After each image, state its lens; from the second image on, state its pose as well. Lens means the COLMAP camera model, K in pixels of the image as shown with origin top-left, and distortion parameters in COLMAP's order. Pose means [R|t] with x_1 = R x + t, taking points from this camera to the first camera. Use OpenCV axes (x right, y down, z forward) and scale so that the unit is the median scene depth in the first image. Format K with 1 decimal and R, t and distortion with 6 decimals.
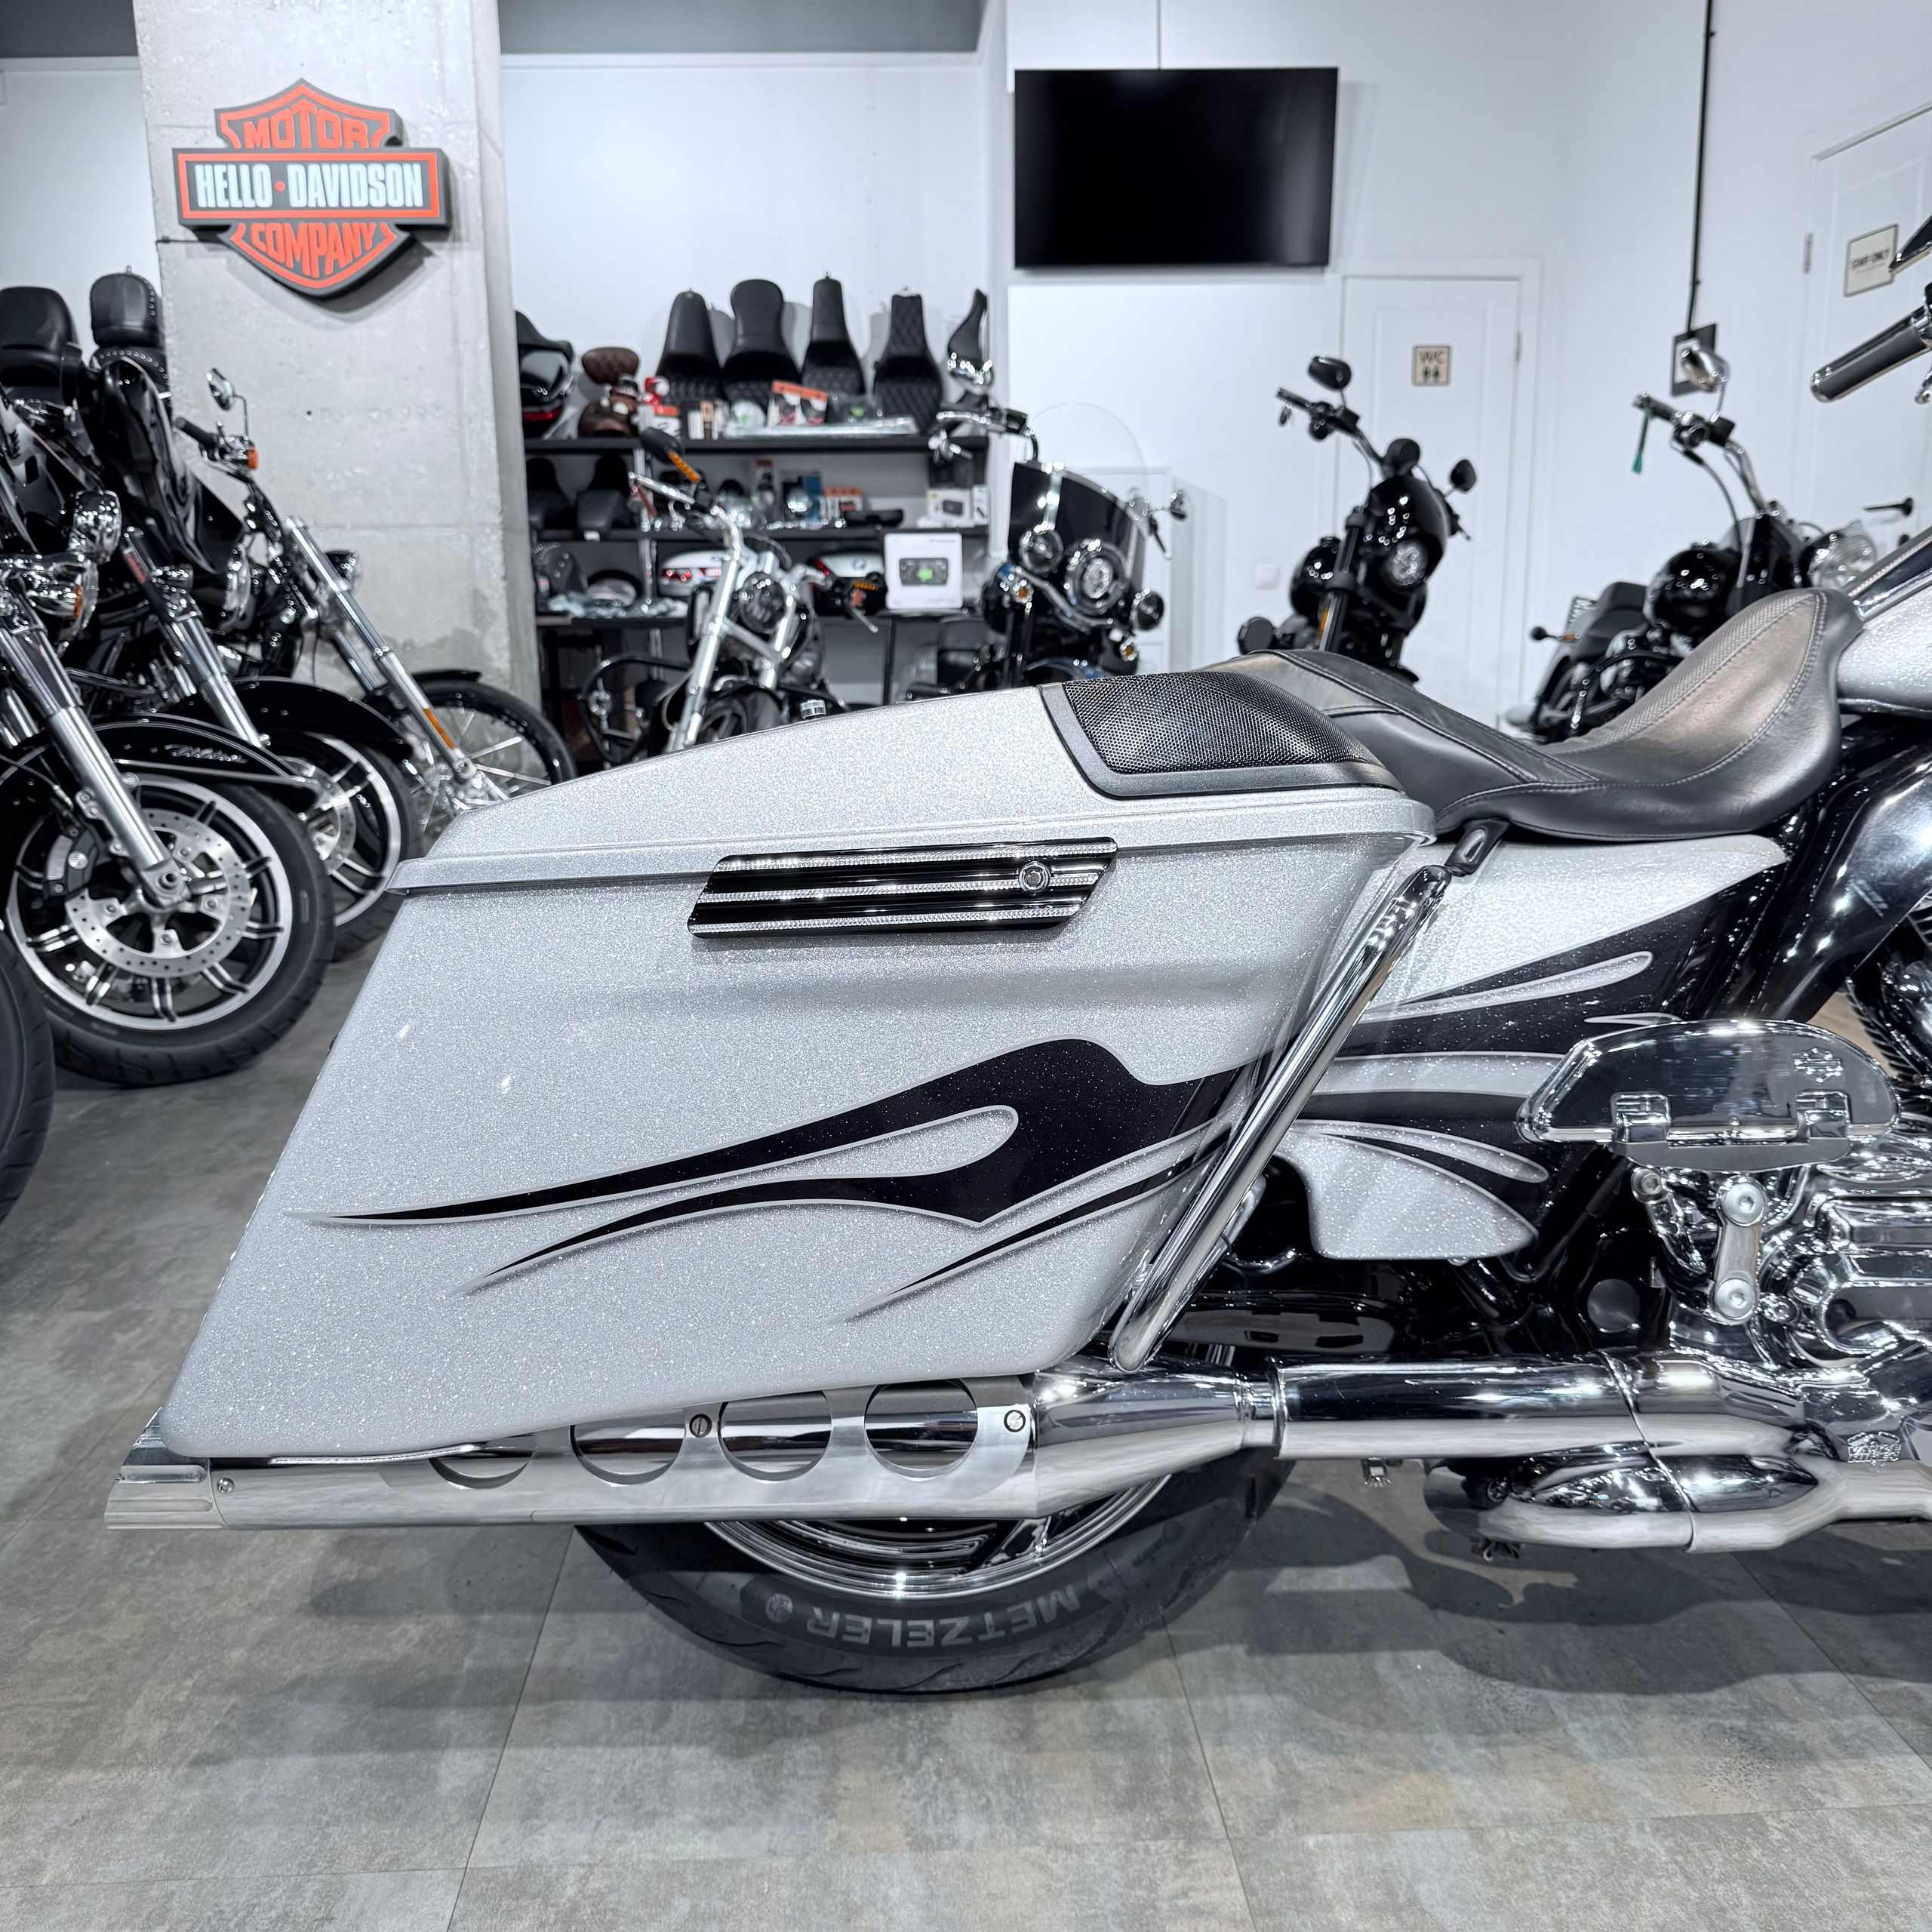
lens RADIAL K [[1854.2, 0, 924.9], [0, 1854.2, 1004.2], [0, 0, 1]] dist [-0.002799, 0.000000]
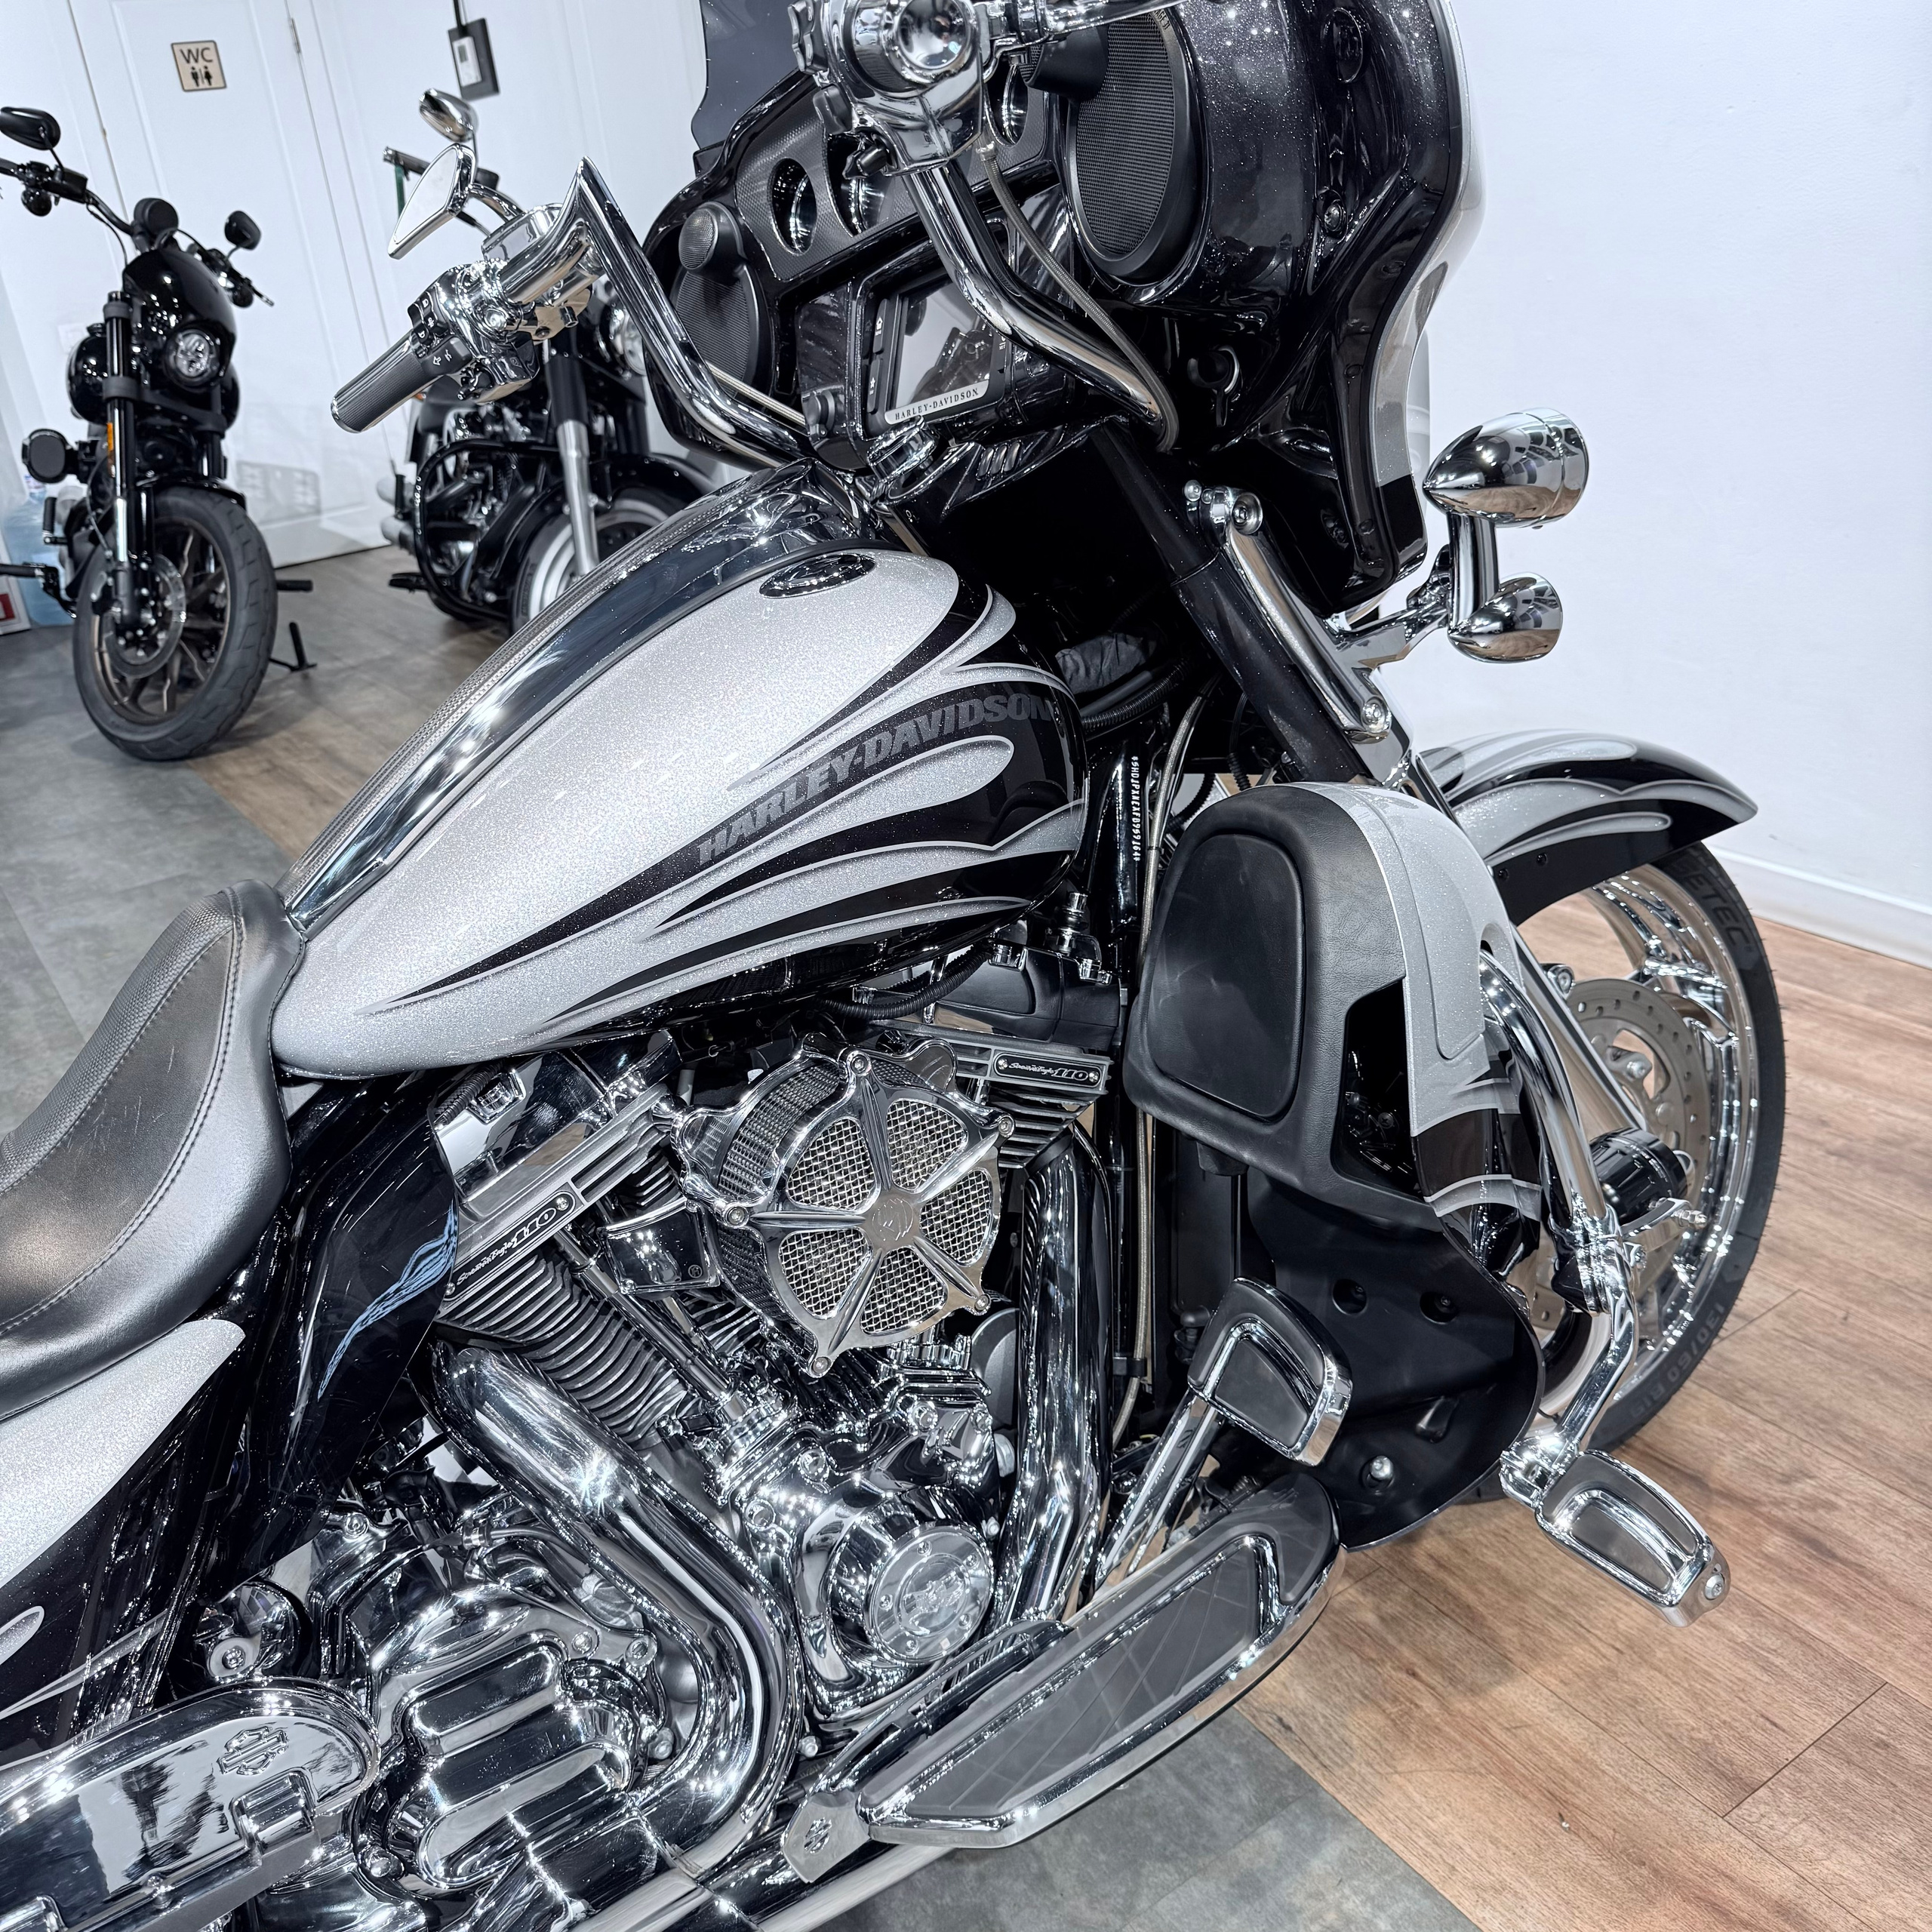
lens RADIAL K [[1854.2, 0, 971.1], [0, 1854.2, 967.6], [0, 0, 1]] dist [-0.002799, 0.000000]
pose [[0.851852, -0.279667, 0.442871, 0.103197], [0.199138, 0.954957, 0.220004, -0.080481], [-0.484451, -0.099219, 0.869174, 0.050027]]
